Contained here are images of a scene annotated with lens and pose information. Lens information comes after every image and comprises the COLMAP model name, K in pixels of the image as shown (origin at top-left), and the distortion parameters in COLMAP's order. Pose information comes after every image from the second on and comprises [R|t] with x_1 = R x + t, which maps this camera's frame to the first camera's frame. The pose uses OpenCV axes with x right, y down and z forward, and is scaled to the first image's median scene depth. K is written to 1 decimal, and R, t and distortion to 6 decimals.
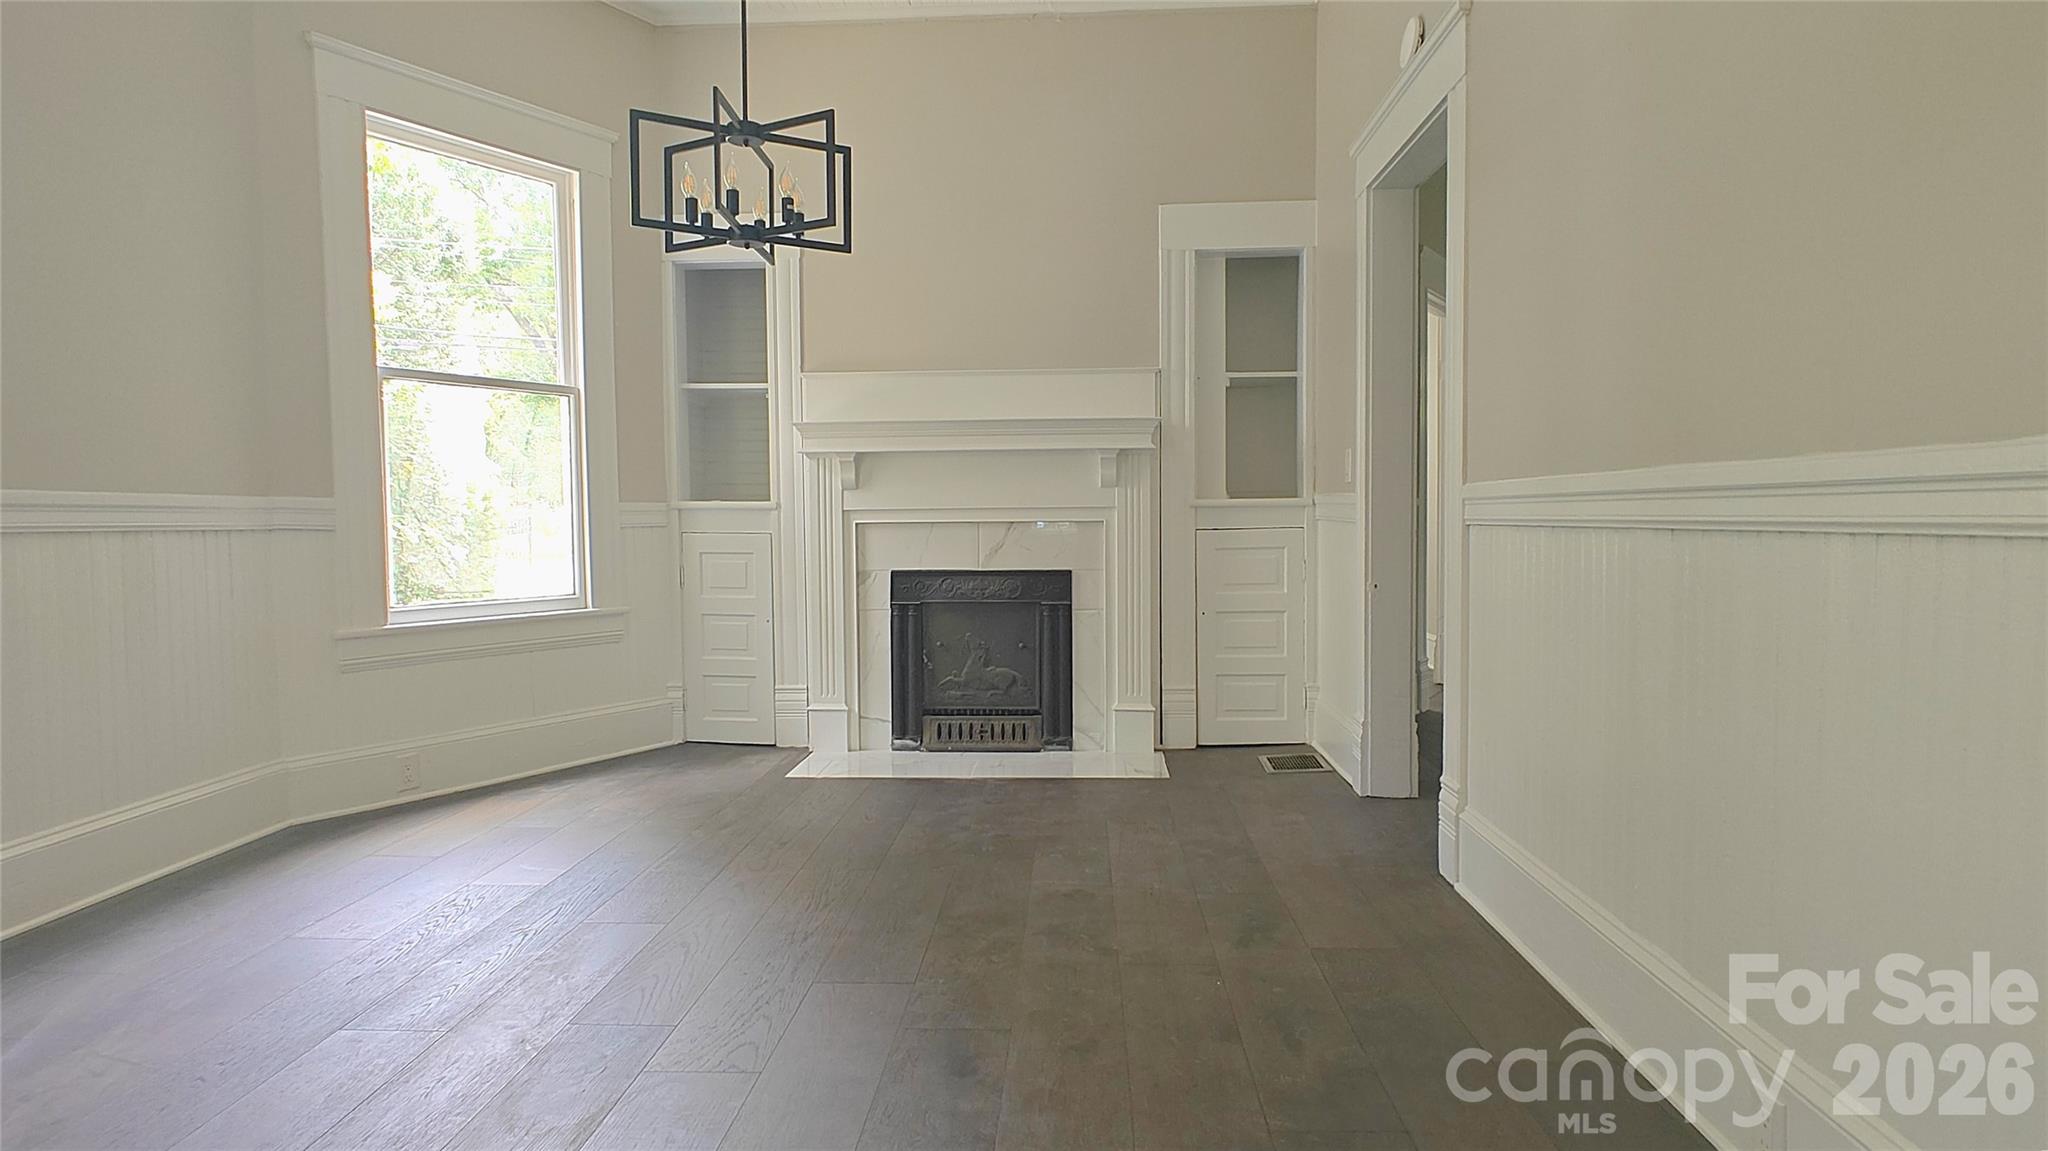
lens RADIAL K [[1148.1, 0, 1024.0], [0, 1148.1, 575.5], [0, 0, 1]] dist [-0.001142, 0.000189]
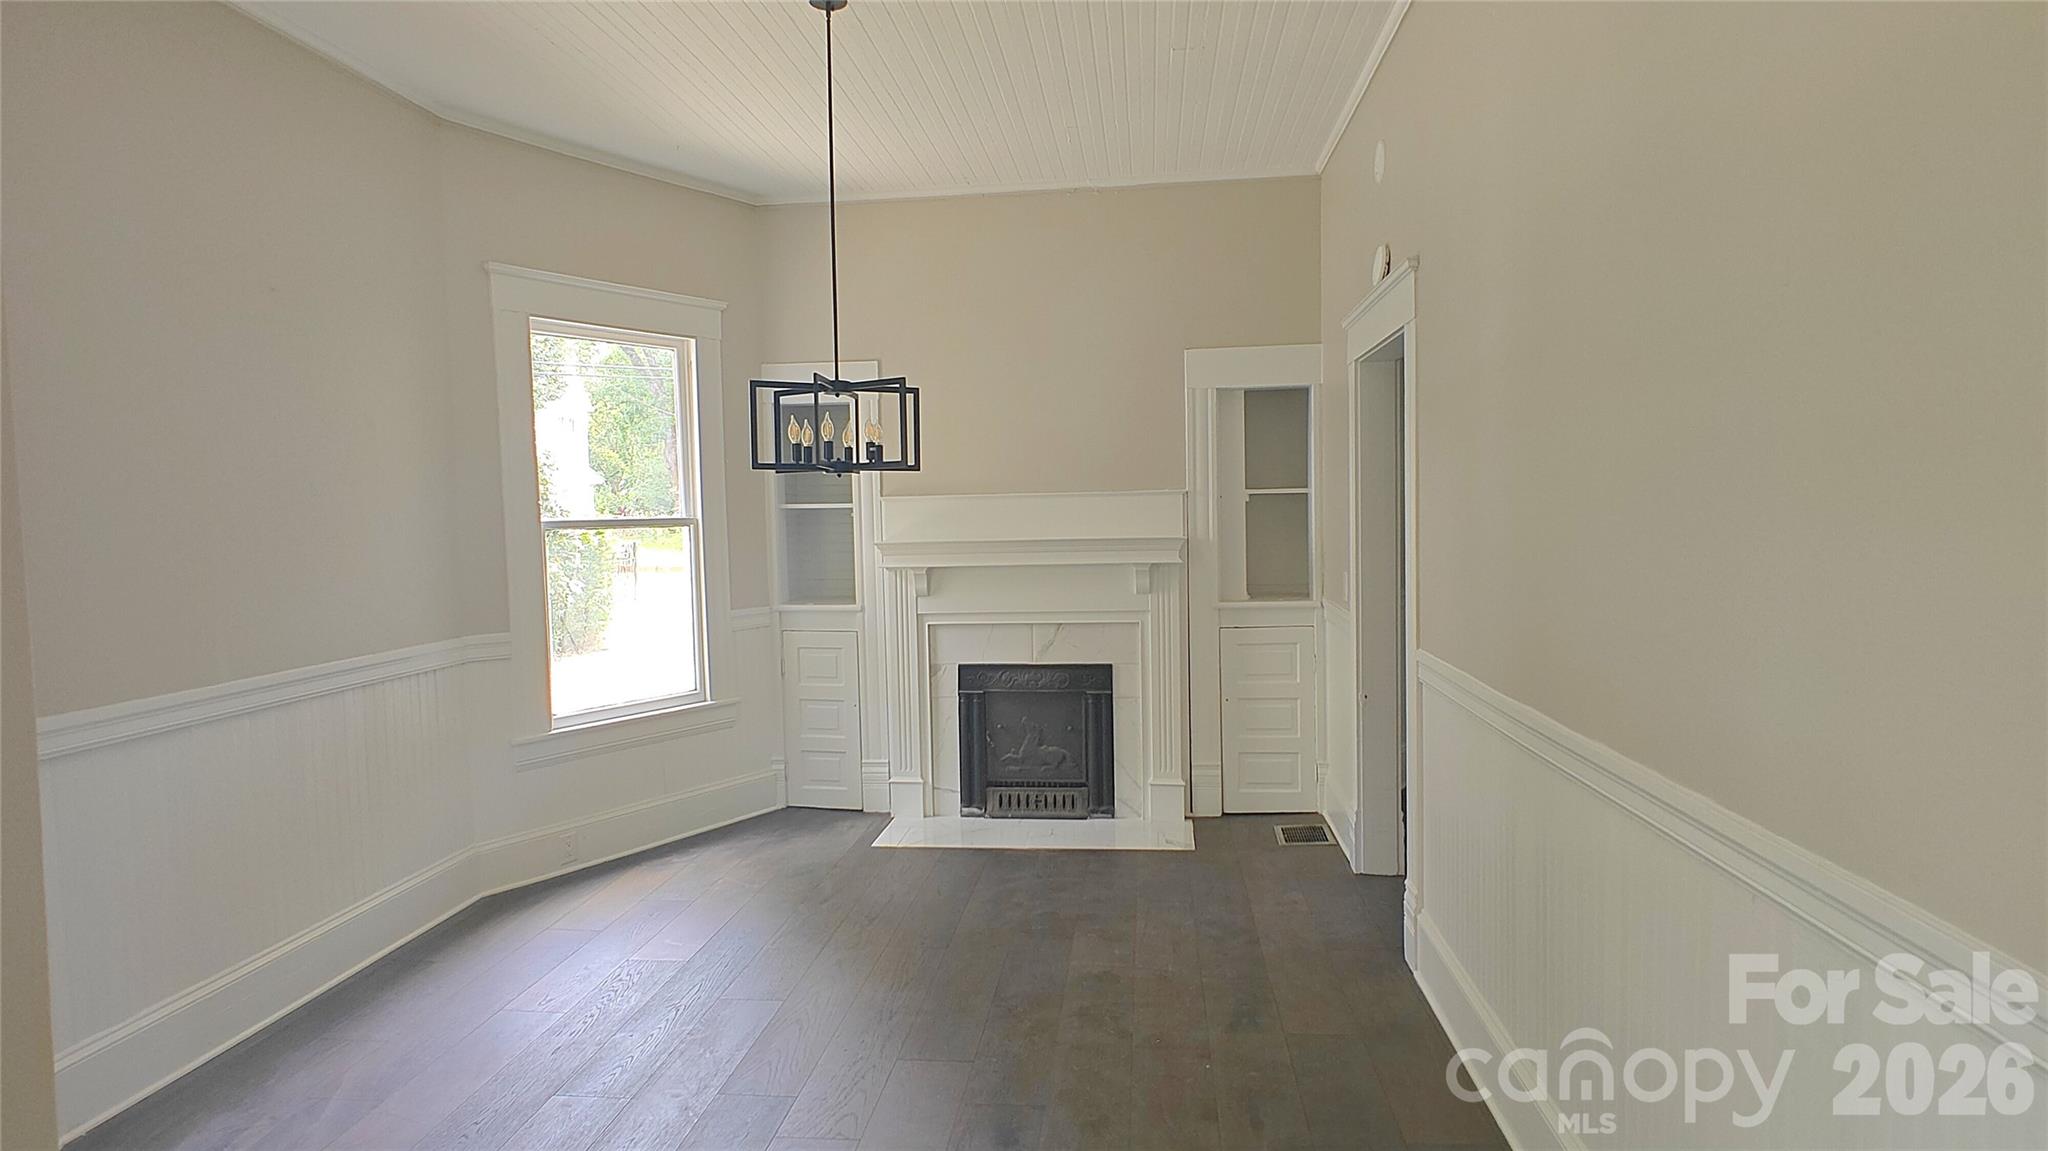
lens RADIAL K [[1106.0, 0, 1024.0], [0, 1106.0, 575.5], [0, 0, 1]] dist [0.000430, -0.000088]
pose [[0.997999, -0.009625, -0.062495, 0.023596], [0.010223, 0.999905, 0.009250, -0.108022], [0.062400, -0.009871, 0.998002, -0.128394]]
